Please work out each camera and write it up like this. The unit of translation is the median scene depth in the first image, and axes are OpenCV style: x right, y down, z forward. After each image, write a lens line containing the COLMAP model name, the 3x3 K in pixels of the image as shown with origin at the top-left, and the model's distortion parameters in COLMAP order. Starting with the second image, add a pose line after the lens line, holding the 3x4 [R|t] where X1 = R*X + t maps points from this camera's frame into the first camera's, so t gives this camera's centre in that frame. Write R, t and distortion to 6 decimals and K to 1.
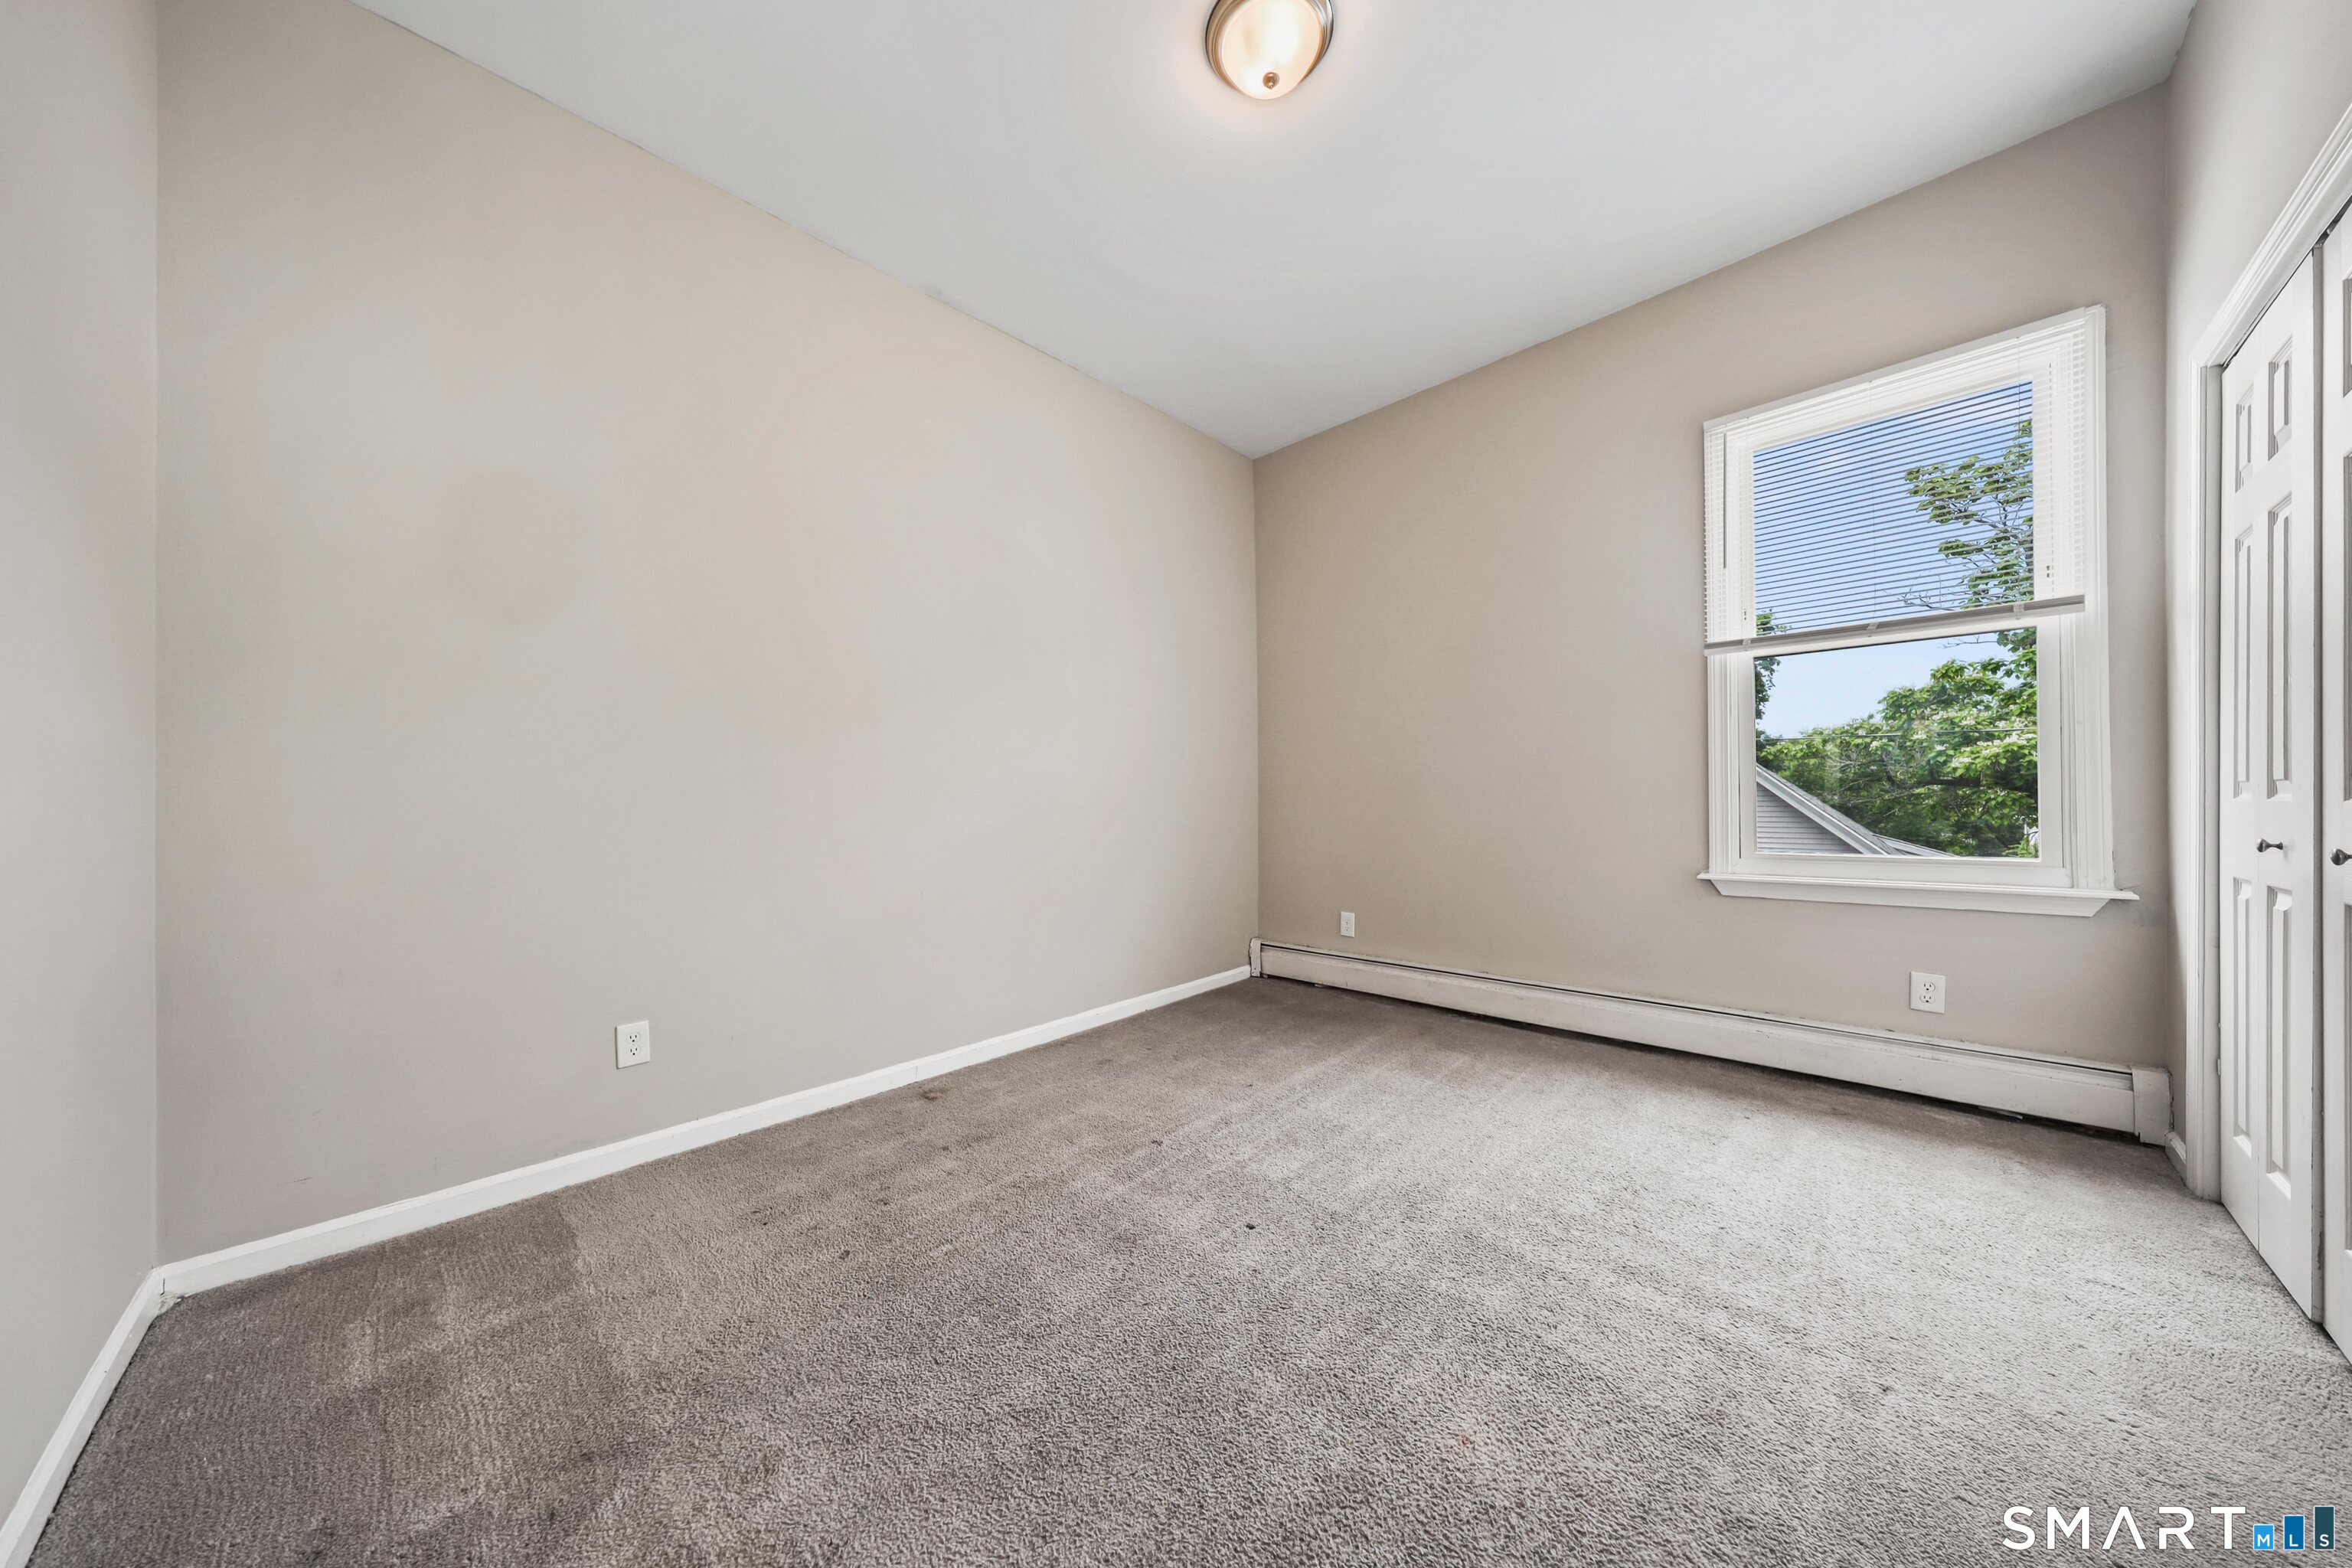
lens RADIAL K [[723.9, 0, 1101.6], [0, 723.9, 800.1], [0, 0, 1]] dist [-0.000218, -0.000006]
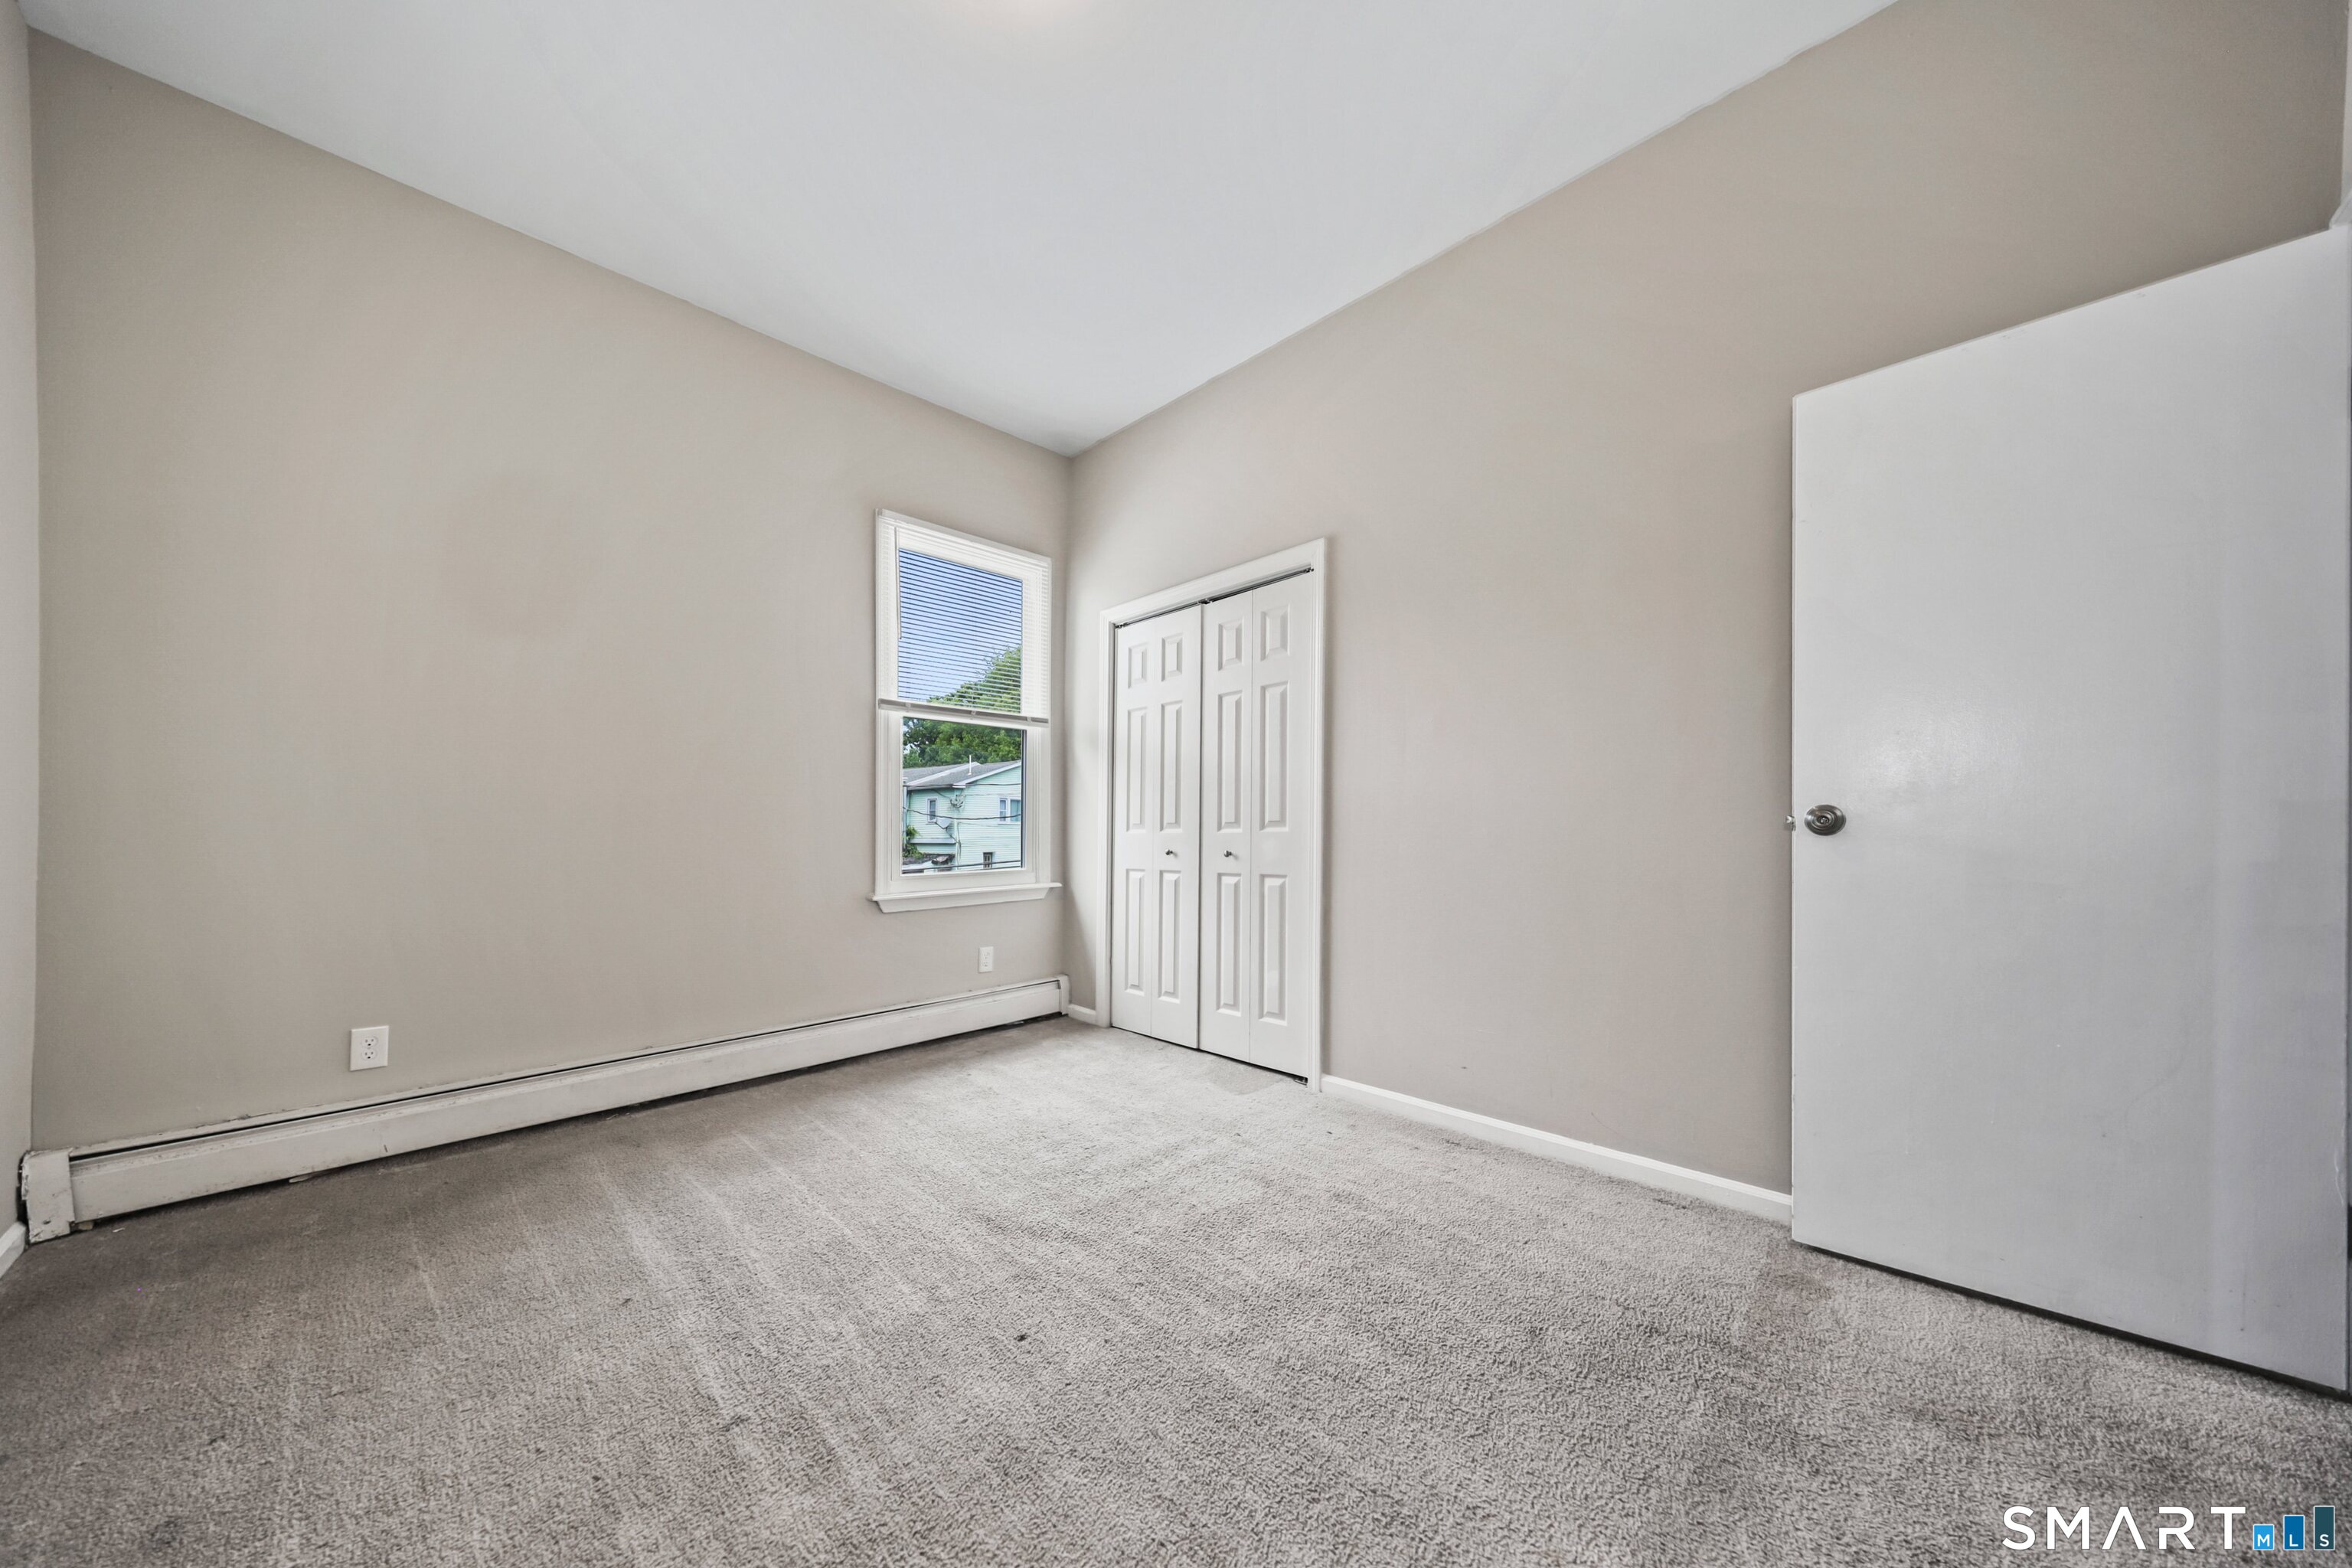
lens RADIAL K [[782.6, 0, 1162.6], [0, 782.6, 739.1], [0, 0, 1]] dist [0.000915, 0.000112]
pose [[-0.011959, 0.129296, 0.991534, -0.631262], [0.005597, 0.991598, -0.129237, 0.016958], [-0.999913, 0.004004, -0.012583, 0.682259]]
